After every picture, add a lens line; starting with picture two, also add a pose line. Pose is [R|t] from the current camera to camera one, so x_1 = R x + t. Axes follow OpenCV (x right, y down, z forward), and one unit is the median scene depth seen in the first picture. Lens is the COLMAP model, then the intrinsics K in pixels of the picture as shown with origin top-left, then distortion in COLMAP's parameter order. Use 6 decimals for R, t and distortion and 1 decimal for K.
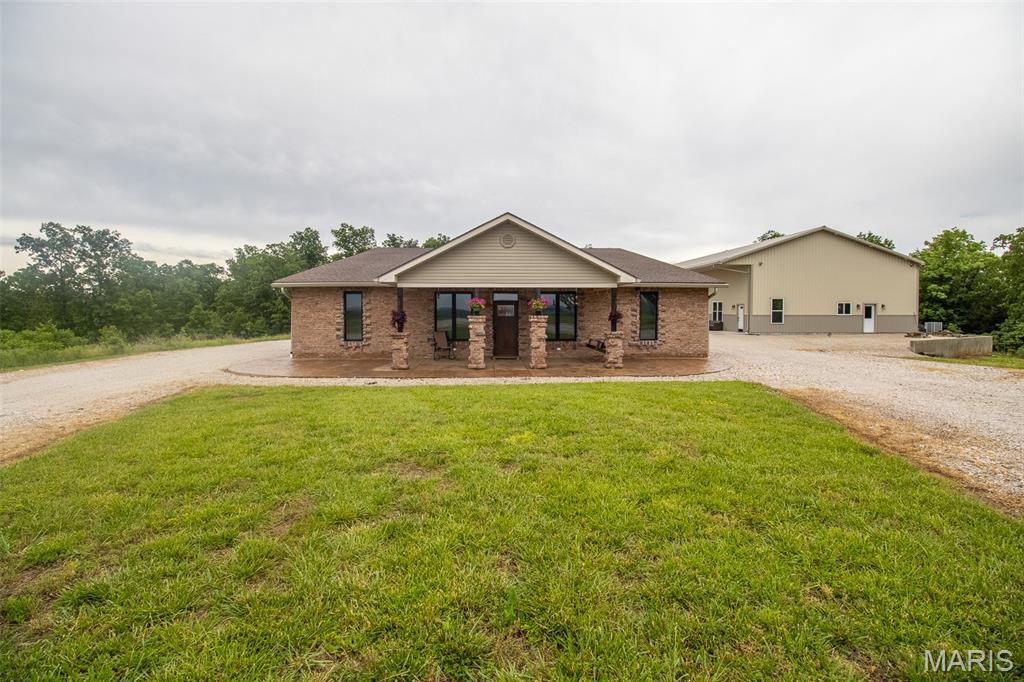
lens RADIAL K [[473.8, 0, 512.3], [0, 473.8, 339.6], [0, 0, 1]] dist [-0.000388, -0.012662]
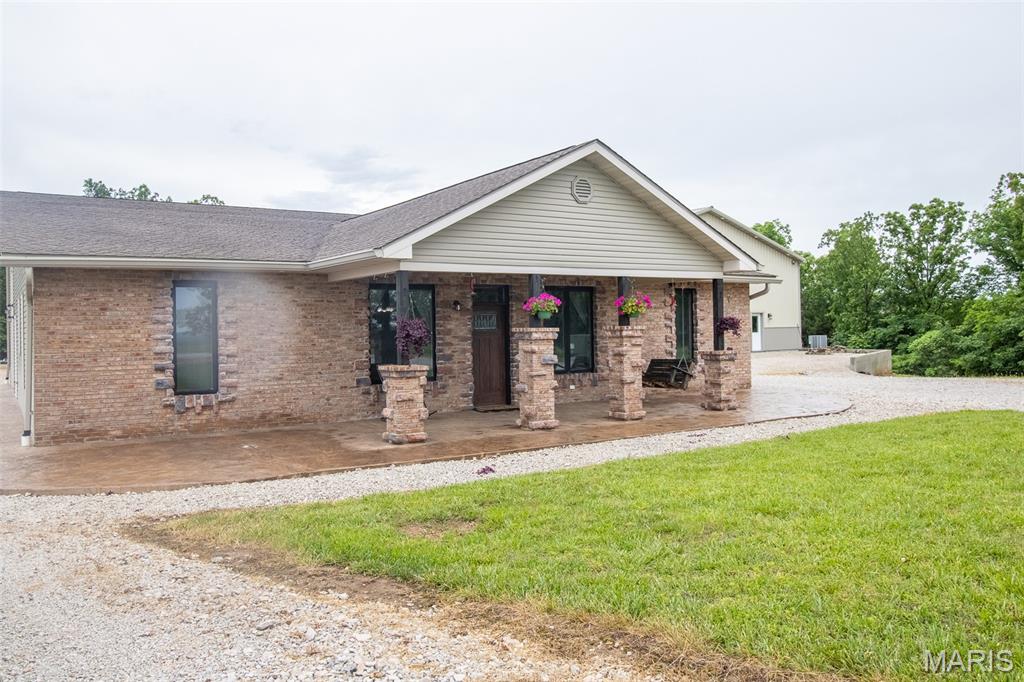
lens RADIAL K [[802.6, 0, 511.7], [0, 802.6, 338.0], [0, 0, 1]] dist [-0.004700, 0.000088]
pose [[0.854836, -0.022288, 0.518419, -0.469314], [0.051910, 0.997738, -0.042702, -0.001931], [-0.516295, 0.063414, 0.854060, 0.214632]]
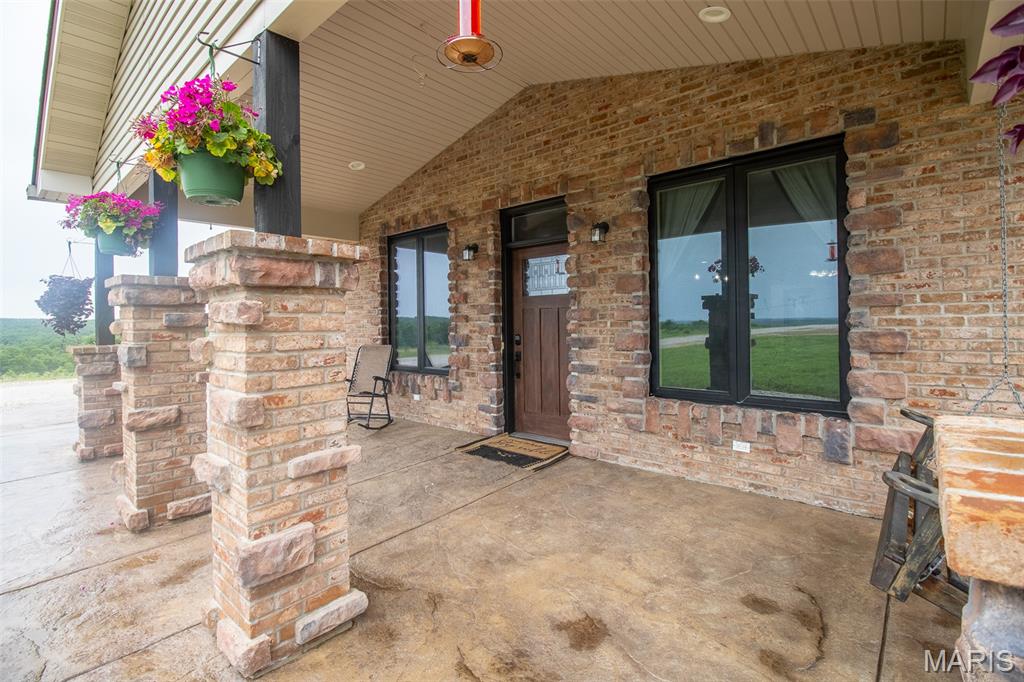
lens RADIAL K [[473.8, 0, 512.8], [0, 473.8, 331.5], [0, 0, 1]] dist [-0.000388, -0.012662]
pose [[0.728944, 0.005492, -0.684551, 0.166438], [-0.030716, 0.999223, -0.024691, -0.021180], [0.683884, 0.039024, 0.728547, 0.800182]]
